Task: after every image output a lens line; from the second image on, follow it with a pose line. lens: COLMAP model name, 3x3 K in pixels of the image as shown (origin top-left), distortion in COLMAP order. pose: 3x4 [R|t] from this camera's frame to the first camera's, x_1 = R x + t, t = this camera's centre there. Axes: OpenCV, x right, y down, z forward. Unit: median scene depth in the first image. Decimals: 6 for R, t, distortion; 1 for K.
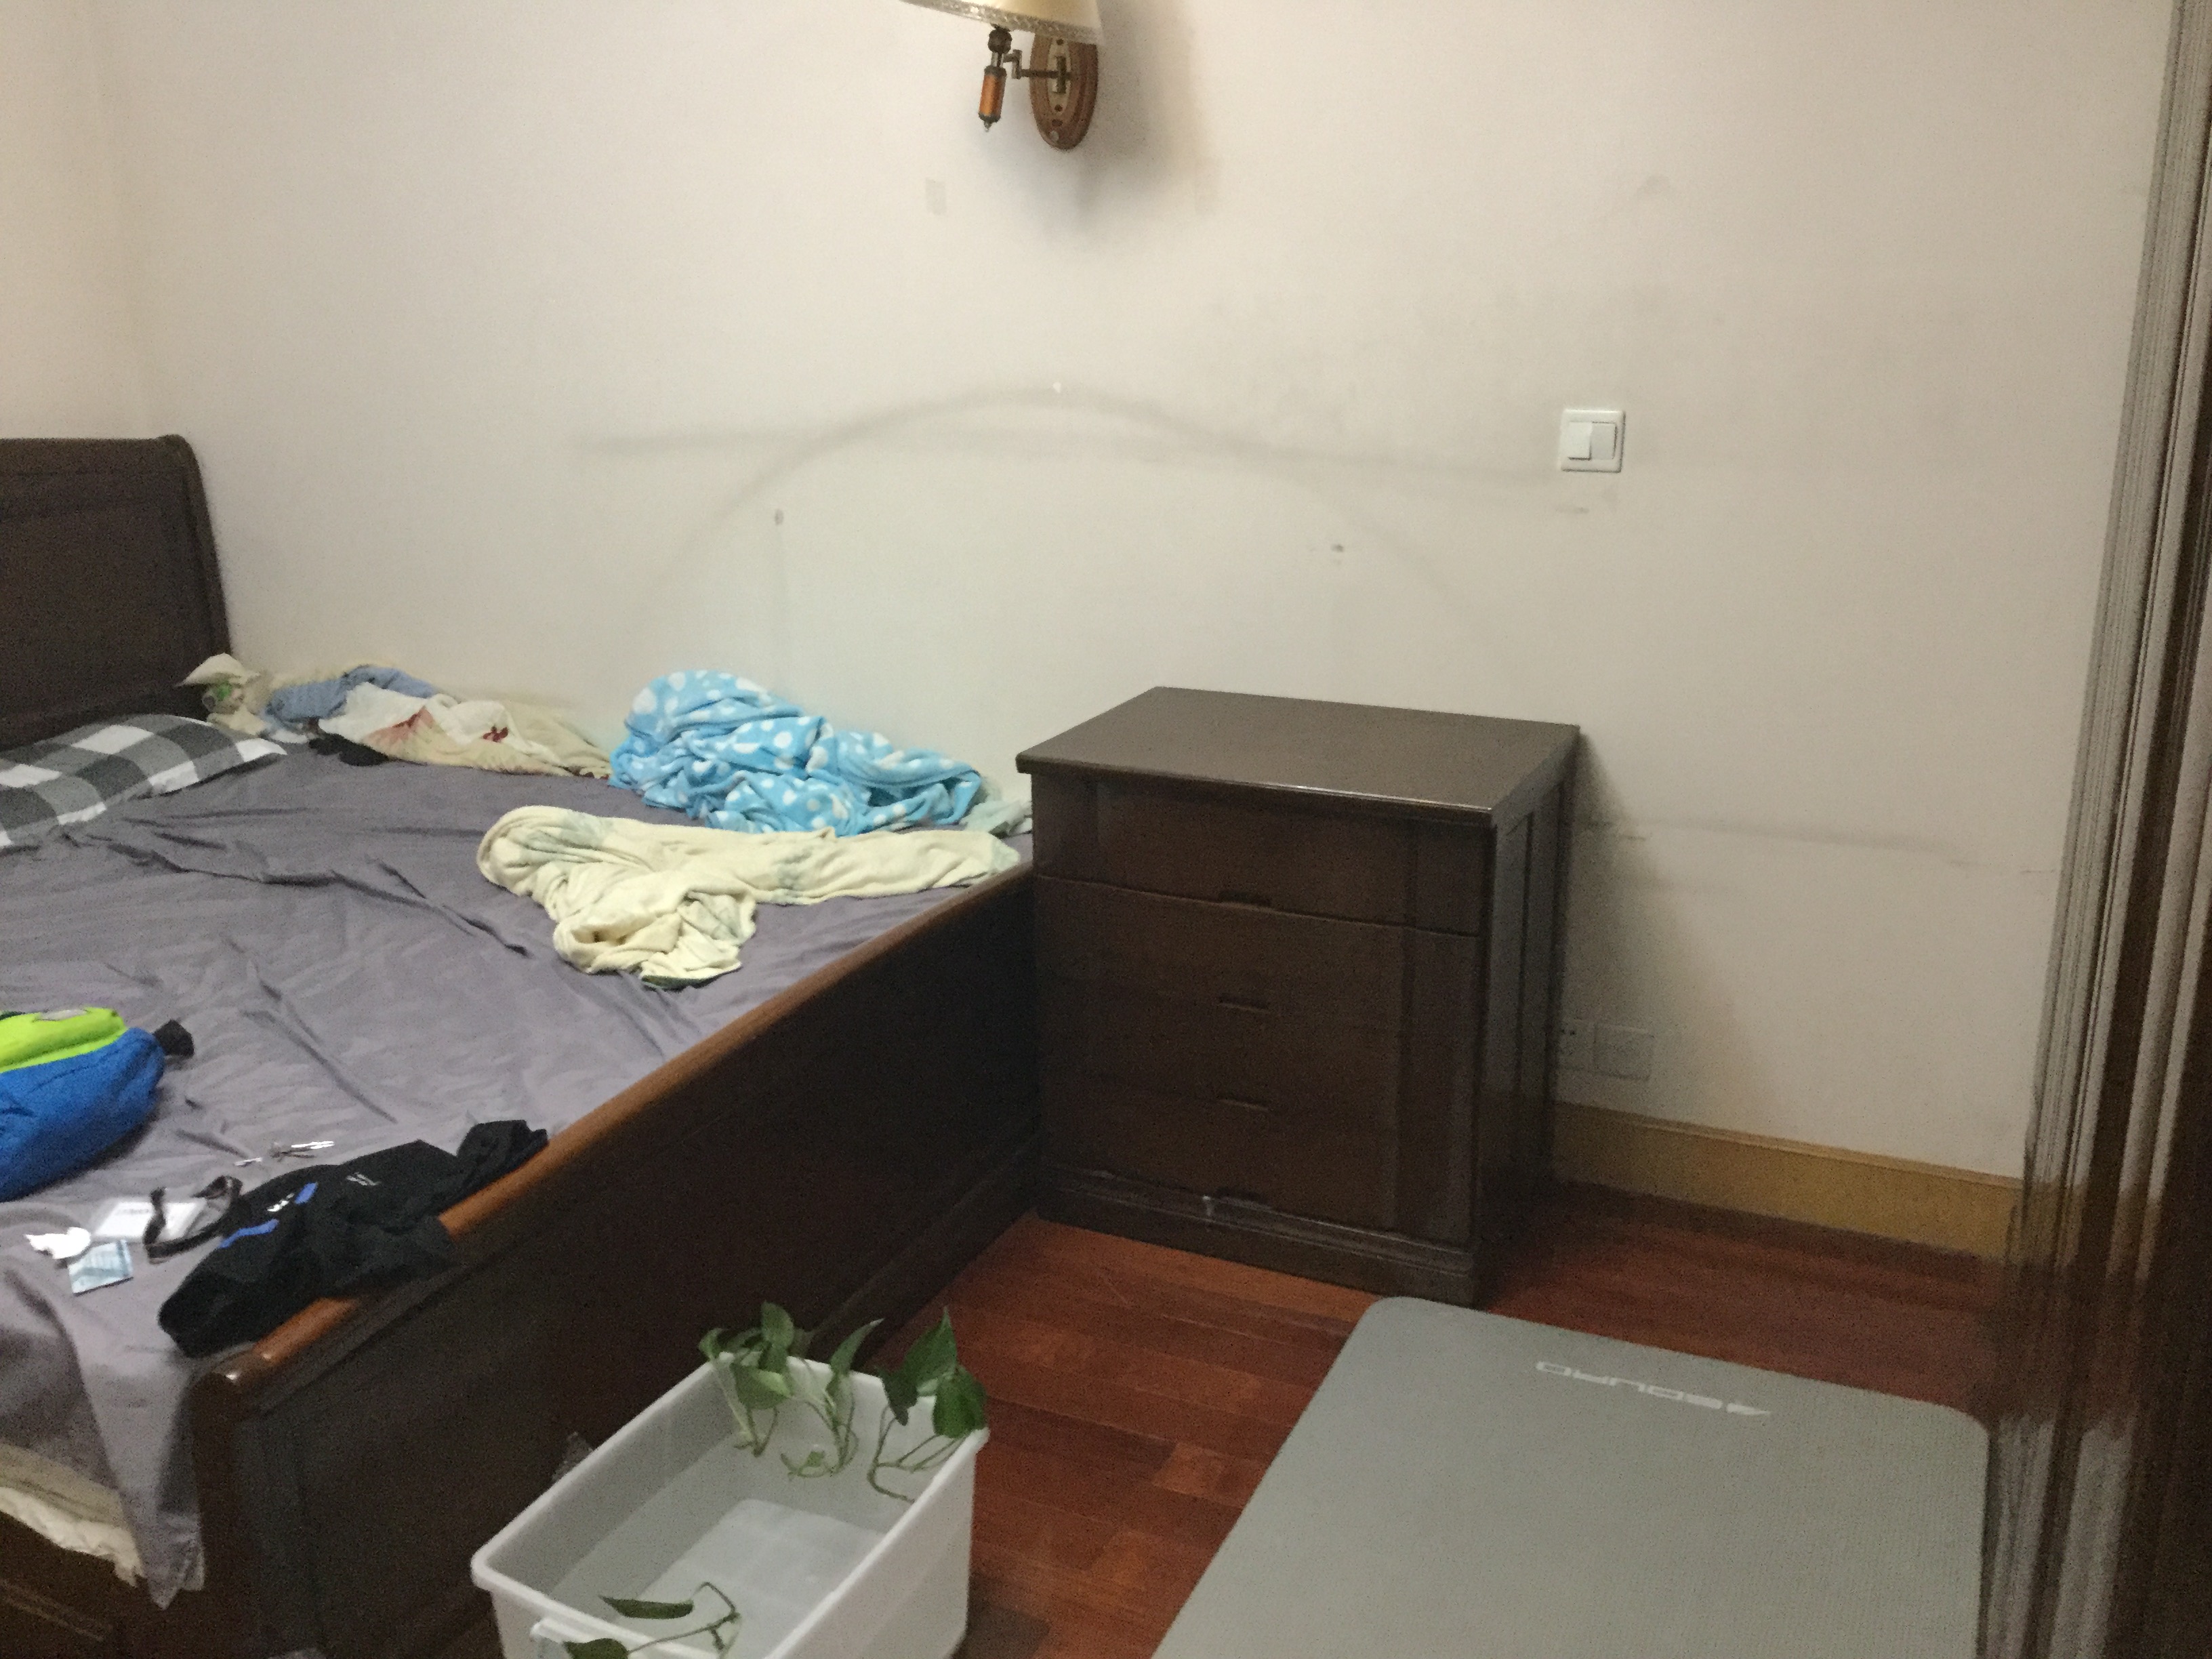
lens RADIAL K [[1965.2, 0, 1093.7], [0, 1965.2, 827.7], [0, 0, 1]] dist [0.175790, -0.418910]
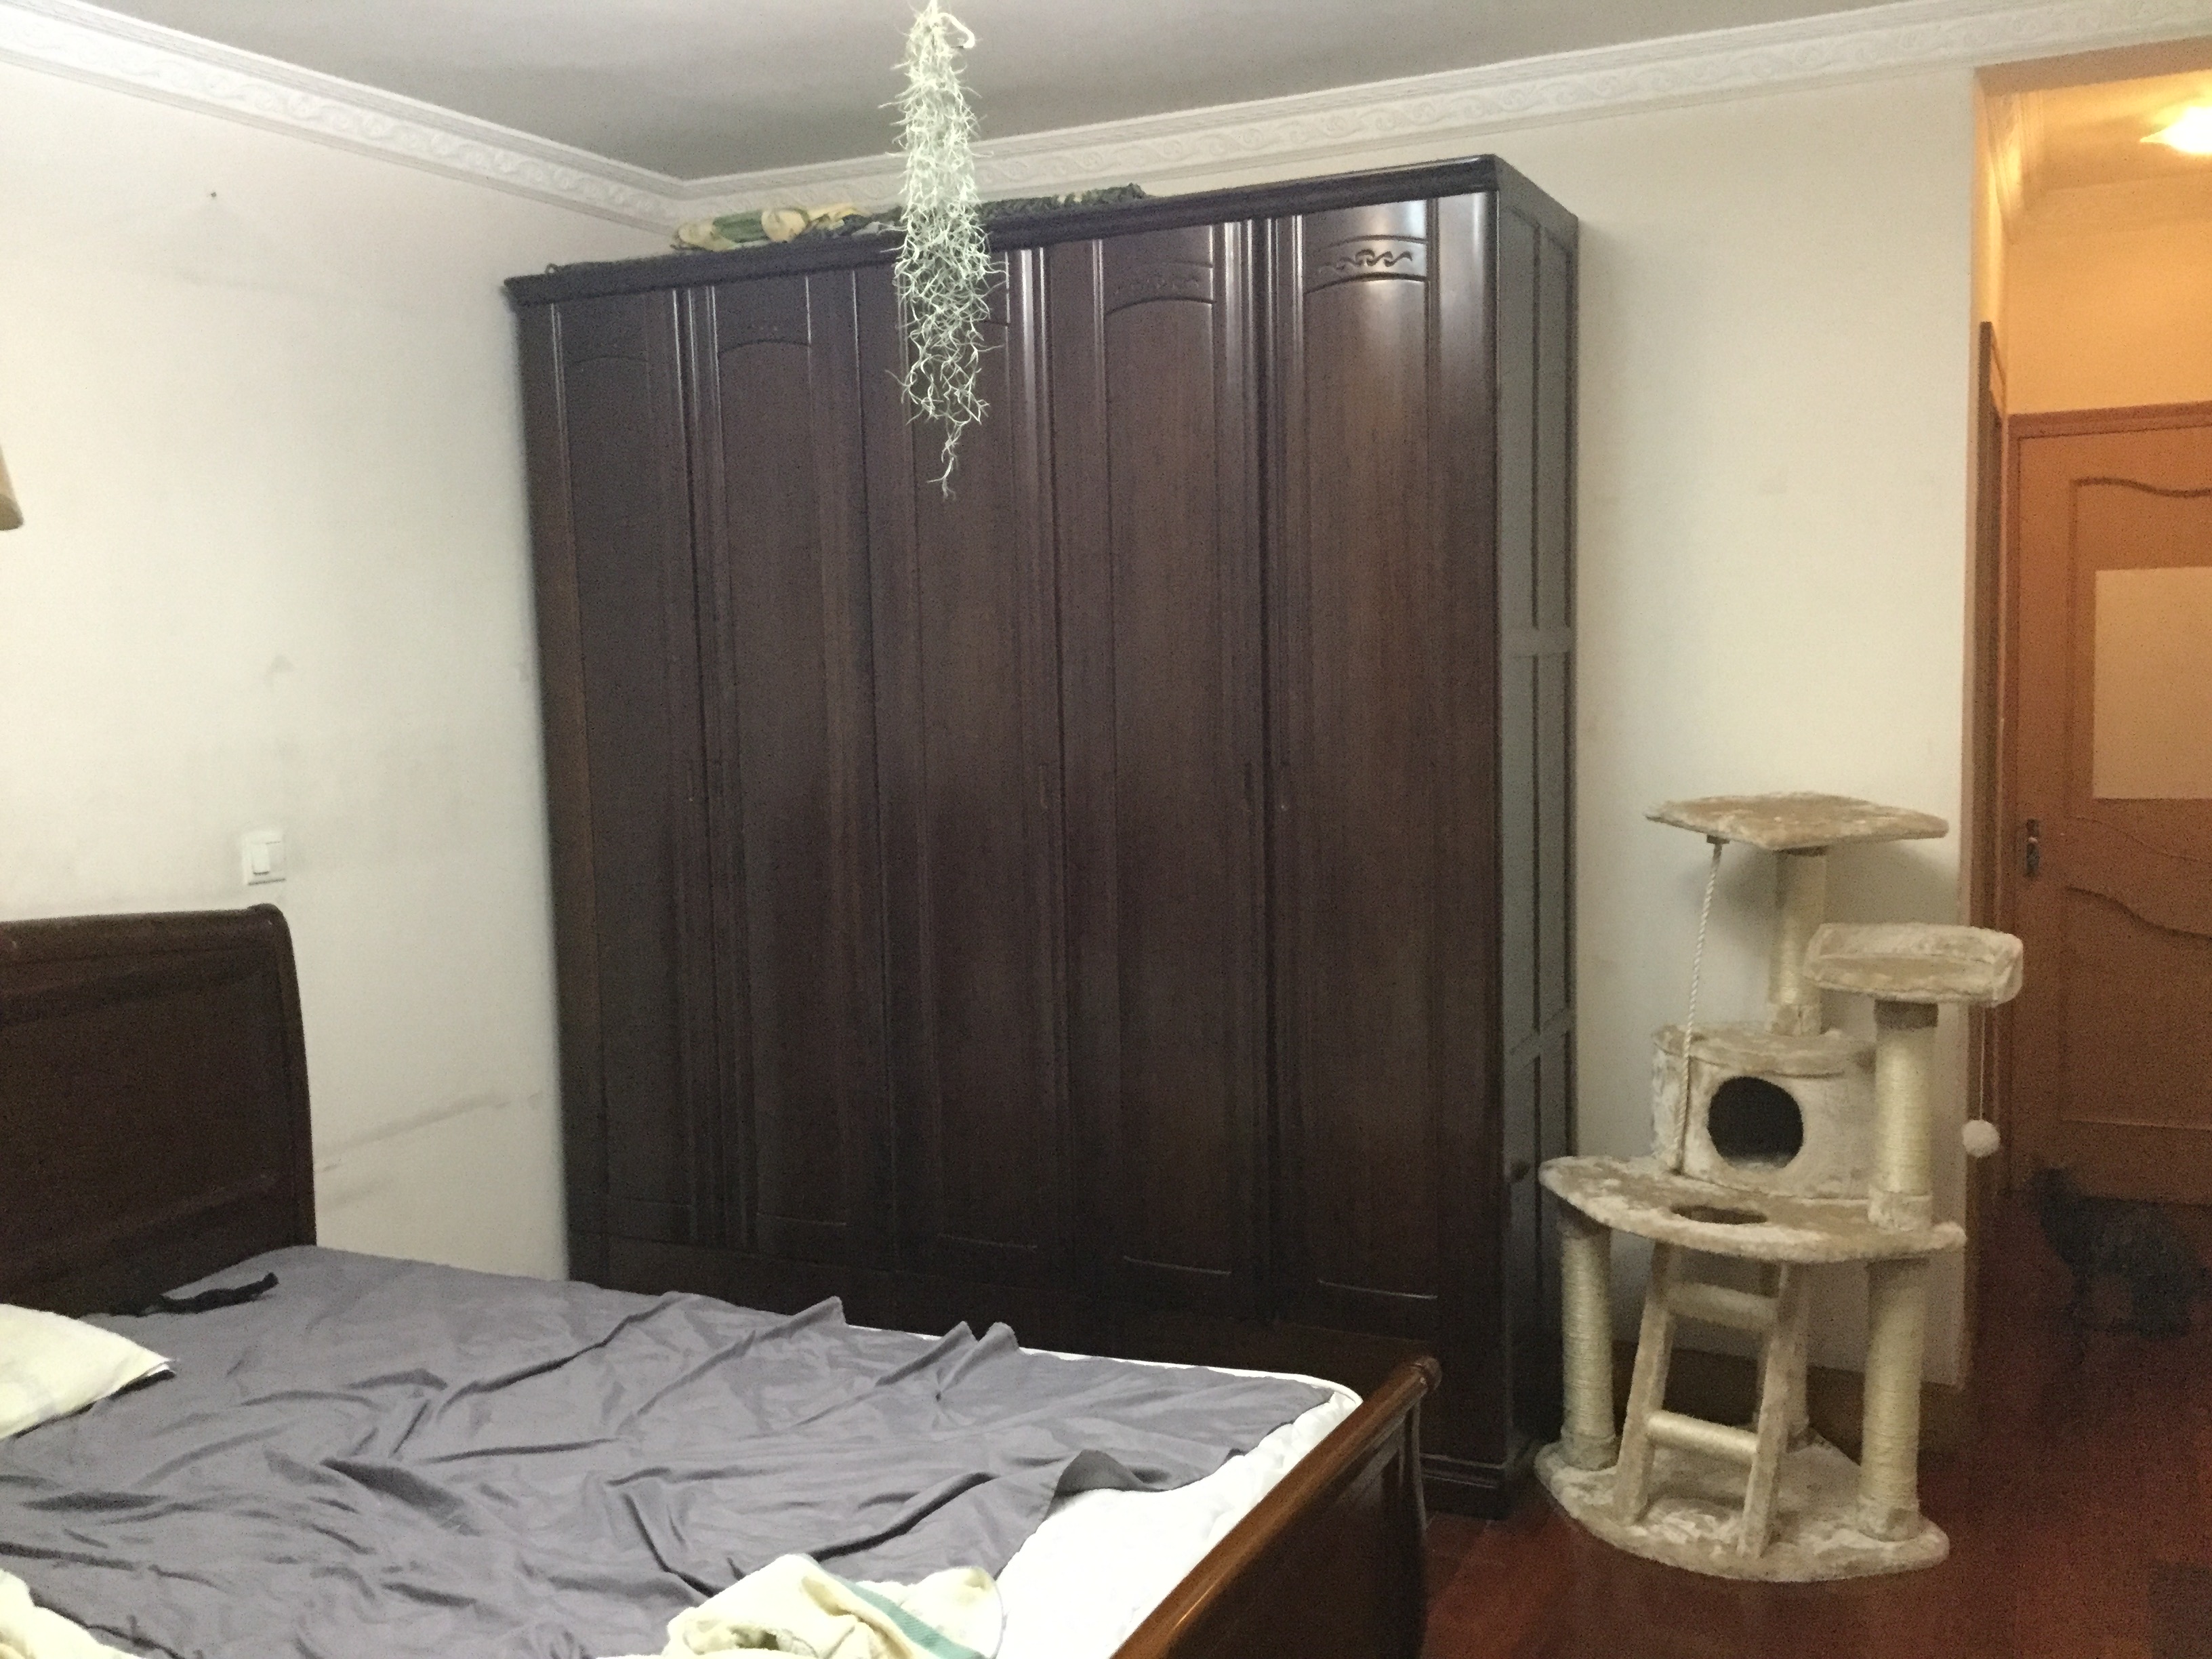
lens RADIAL K [[1990.0, 0, 1106.0], [0, 1990.0, 829.5], [0, 0, 1]] dist [0.145239, -0.308074]
pose [[-0.027913, -0.061933, 0.997690, -0.867728], [0.316023, 0.946341, 0.067587, -0.111069], [-0.948341, 0.317180, -0.006843, 0.428099]]
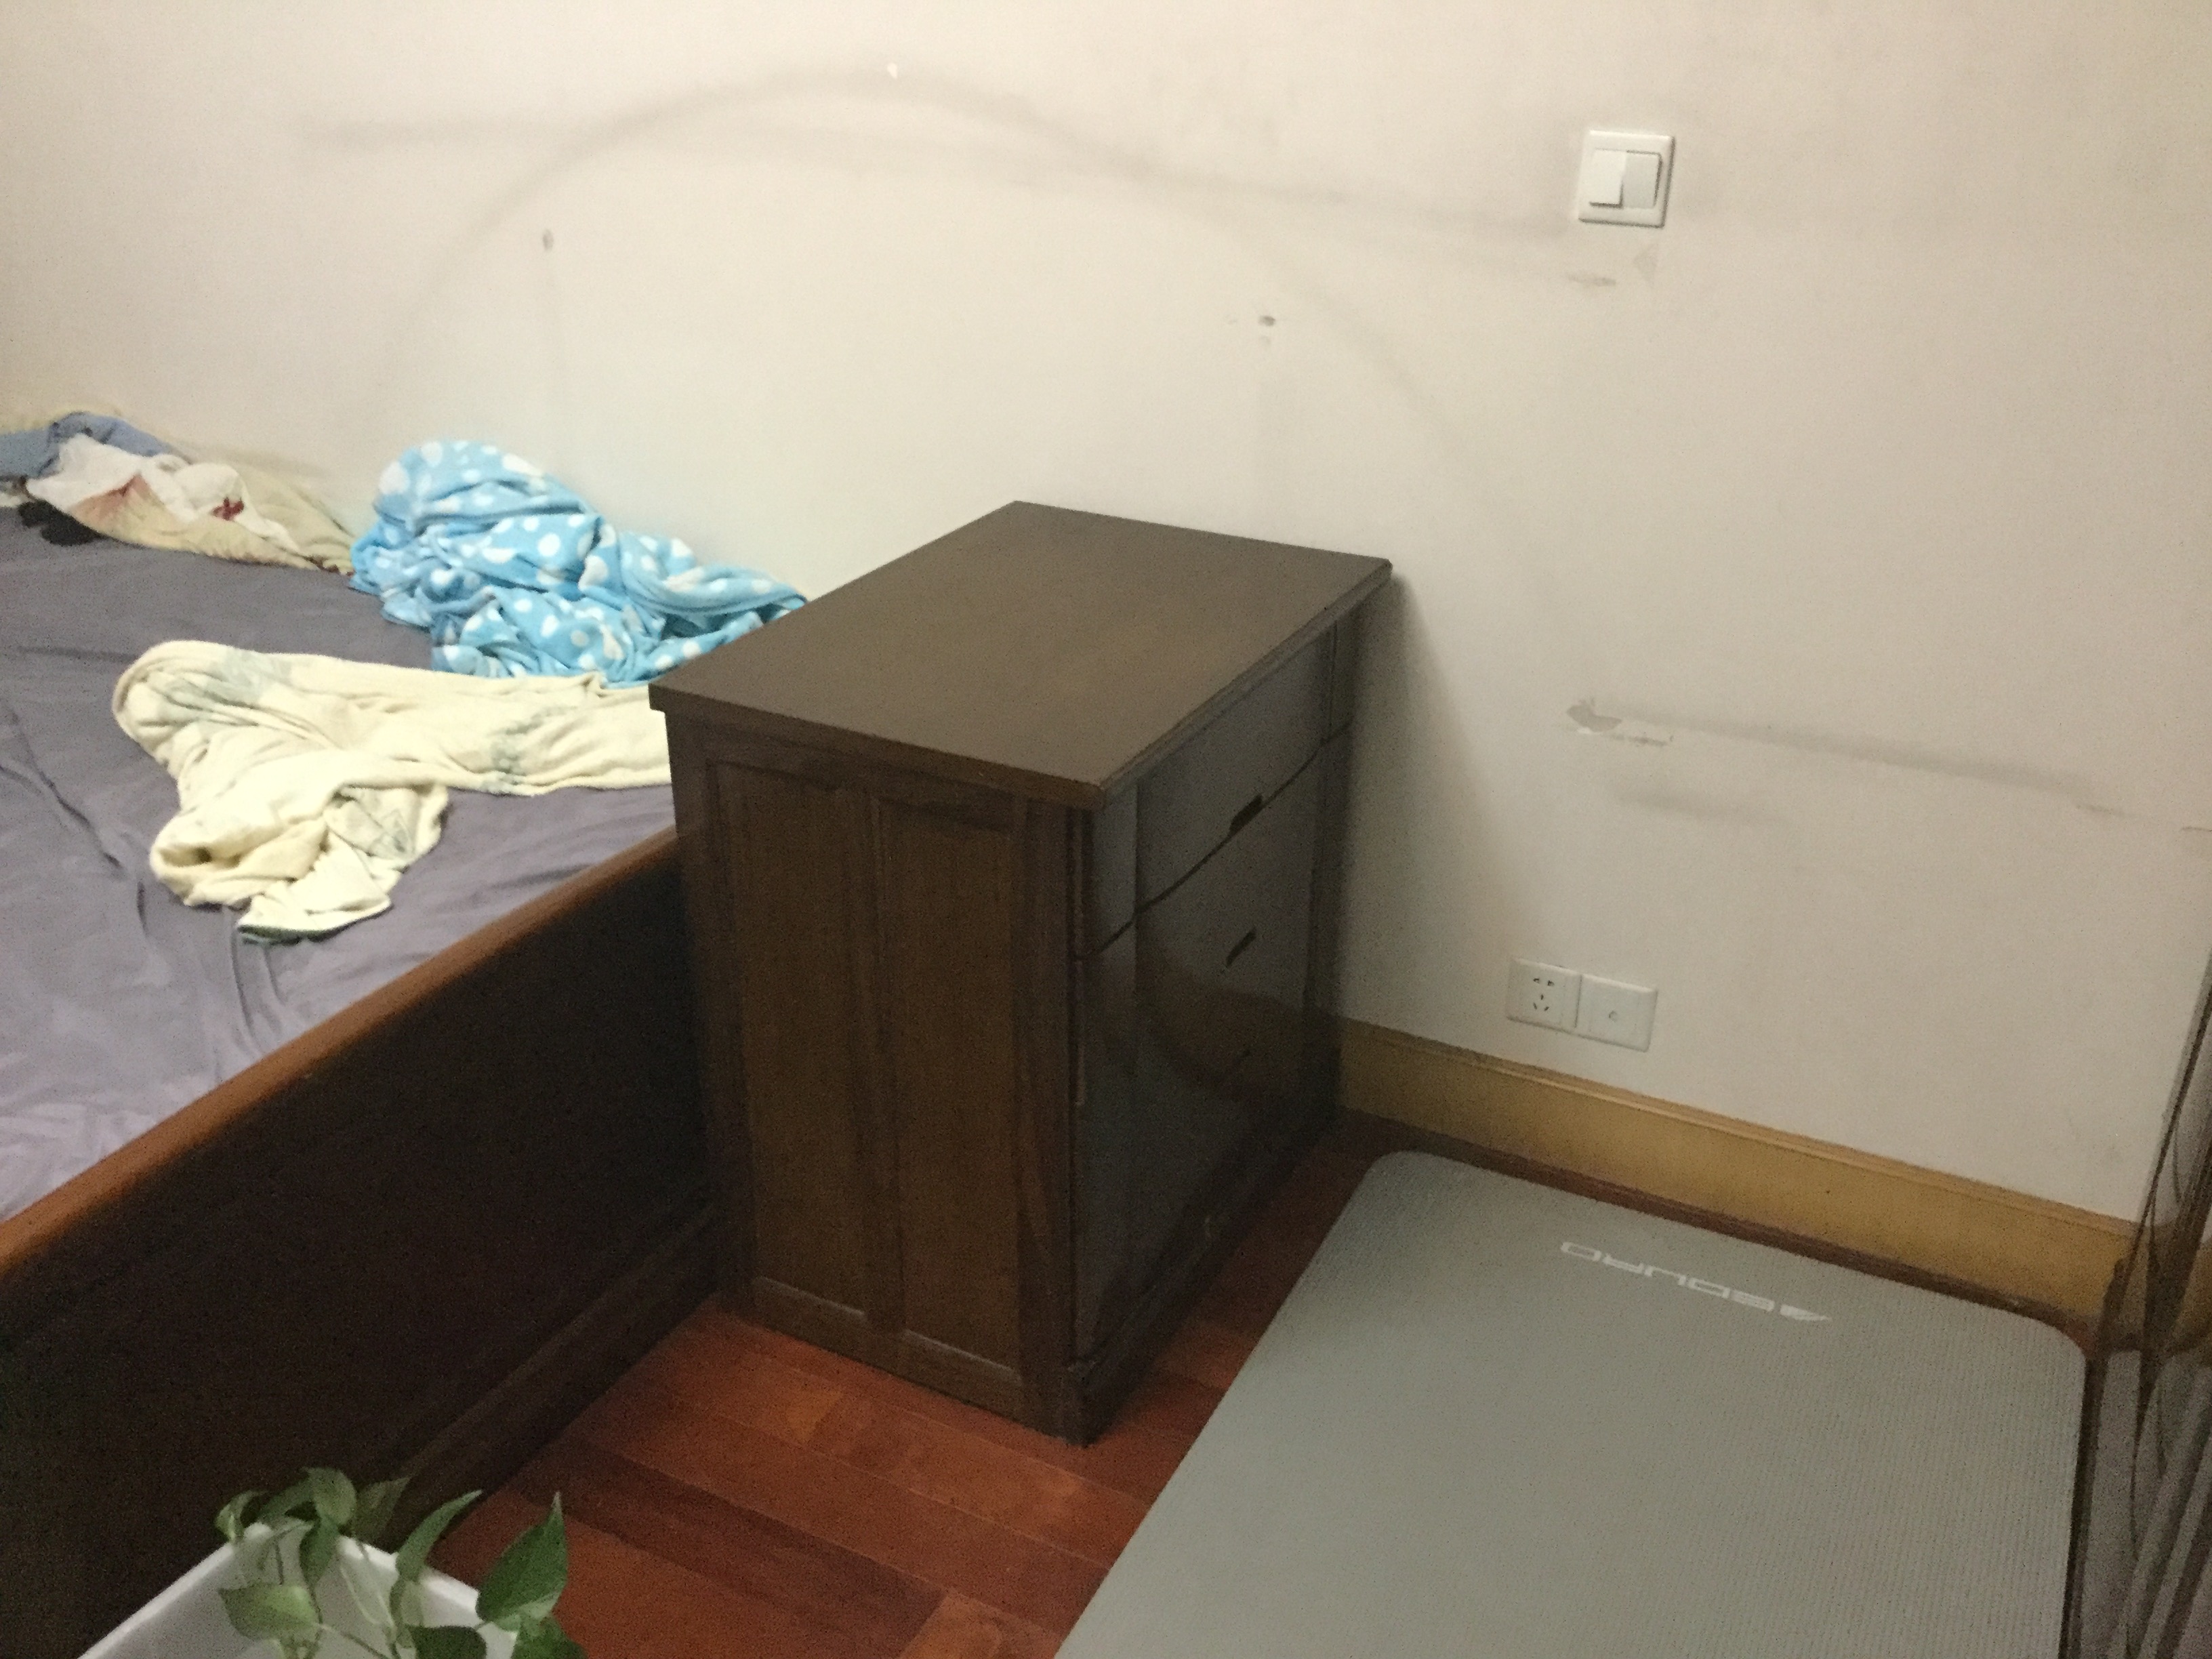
lens RADIAL K [[1990.0, 0, 1106.0], [0, 1990.0, 829.5], [0, 0, 1]] dist [0.145239, -0.308074]
pose [[0.999233, 0.032043, -0.022500, 0.079826], [-0.028185, 0.987560, 0.154696, -0.064038], [0.027177, -0.153943, 0.987706, 0.230266]]
